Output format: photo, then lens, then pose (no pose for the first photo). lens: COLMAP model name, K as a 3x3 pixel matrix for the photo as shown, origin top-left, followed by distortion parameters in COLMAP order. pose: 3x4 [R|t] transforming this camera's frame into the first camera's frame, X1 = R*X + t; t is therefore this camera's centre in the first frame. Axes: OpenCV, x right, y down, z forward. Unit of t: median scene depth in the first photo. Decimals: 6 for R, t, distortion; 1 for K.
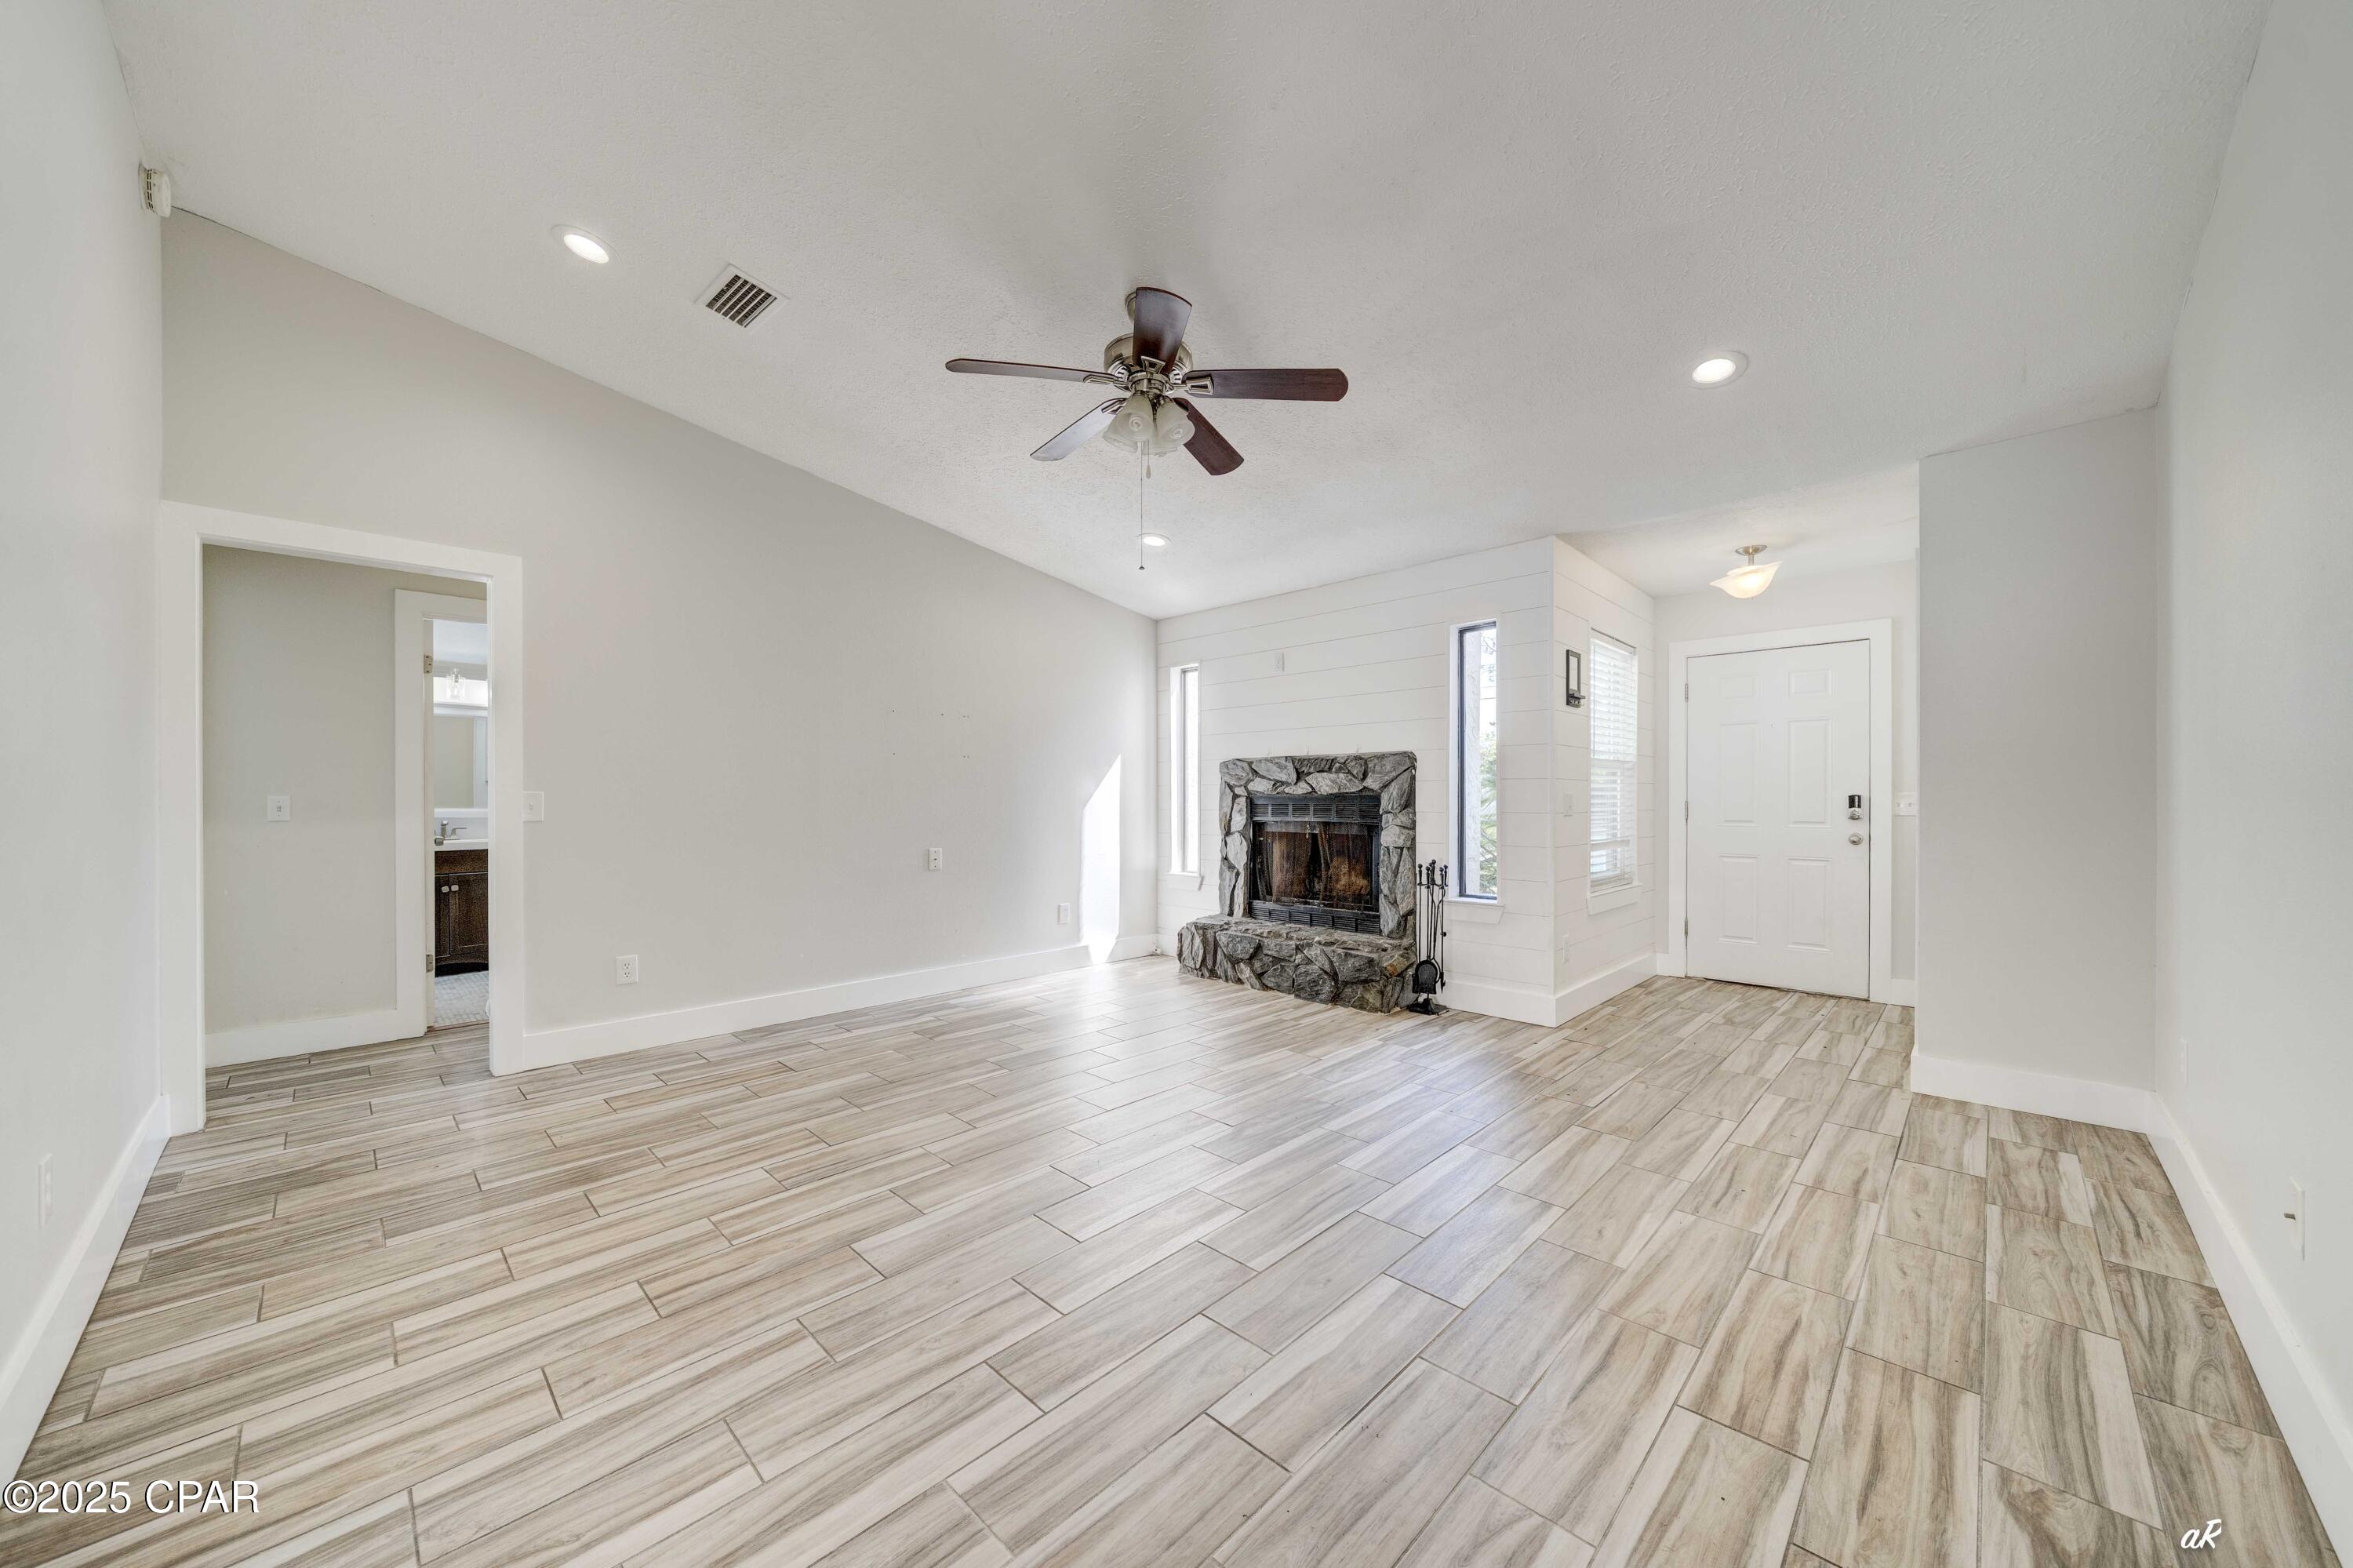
lens RADIAL K [[832.0, 0, 1200.4], [0, 832.0, 801.2], [0, 0, 1]] dist [-0.002681, -0.000638]
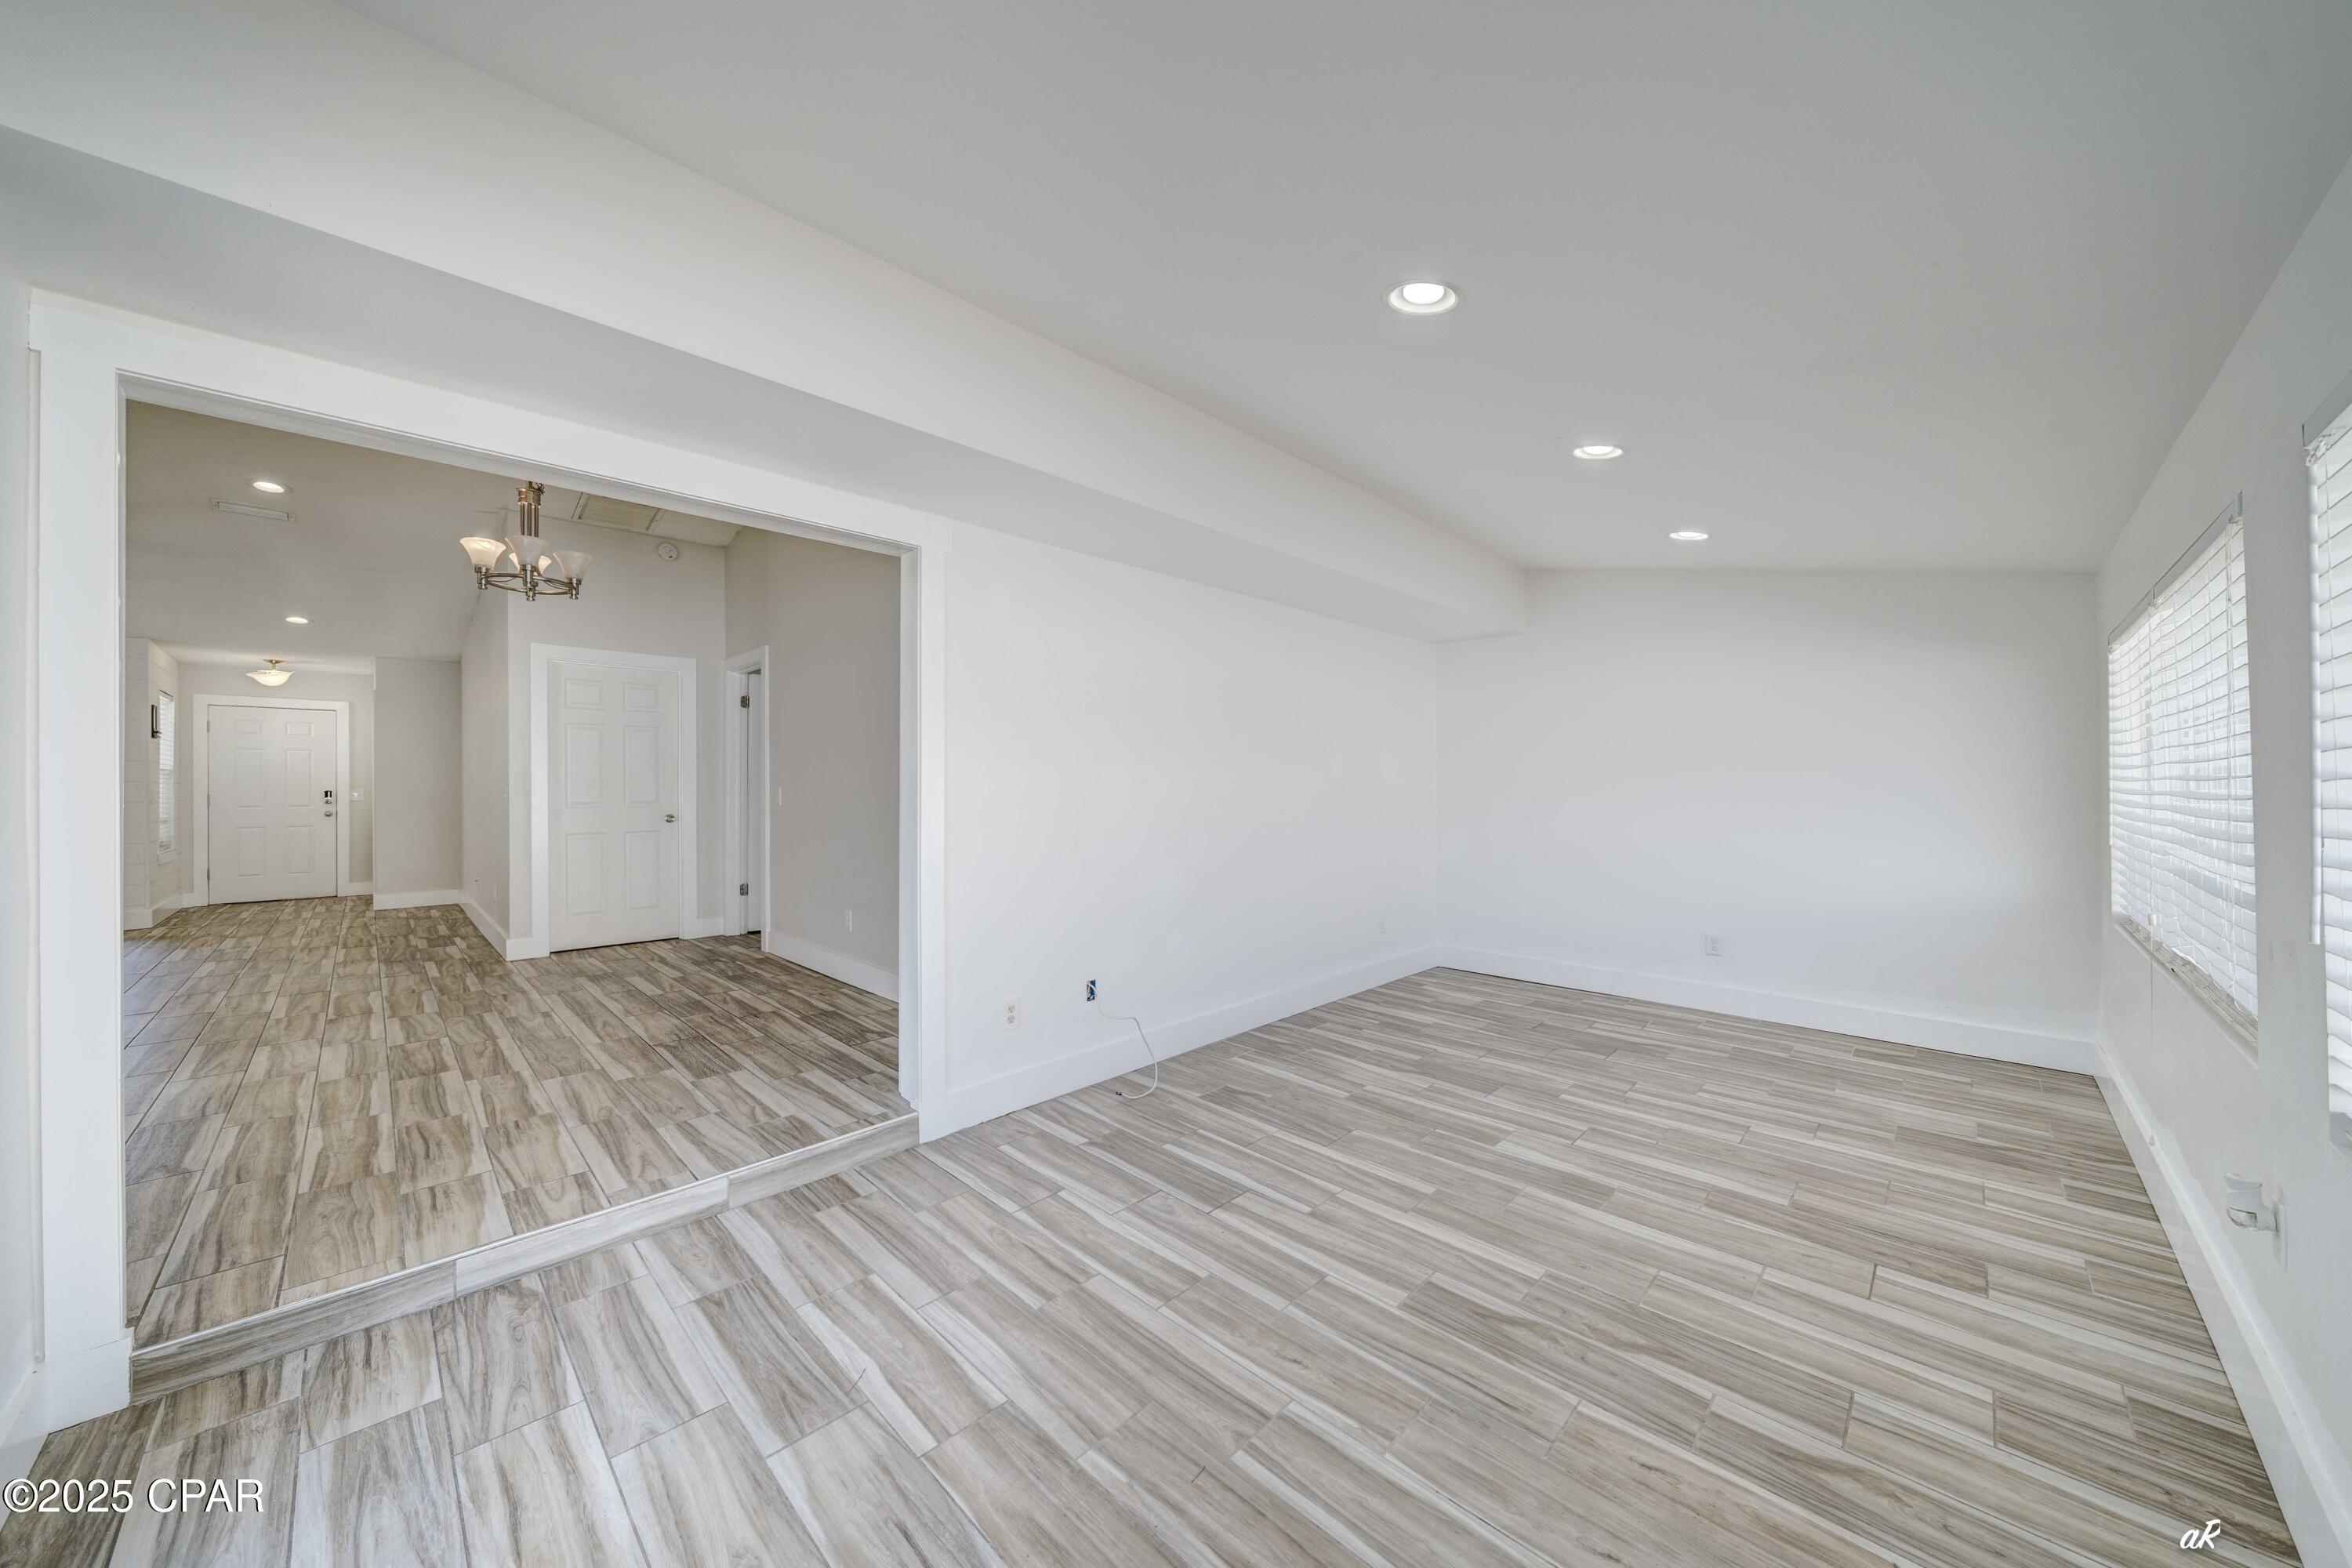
lens RADIAL K [[814.8, 0, 1176.6], [0, 814.8, 790.8], [0, 0, 1]] dist [-0.006295, 0.000009]
pose [[0.017553, -0.001122, 0.999845, -1.077288], [0.005433, 0.999985, 0.001027, 0.001569], [-0.999831, 0.005414, 0.017559, -1.027261]]
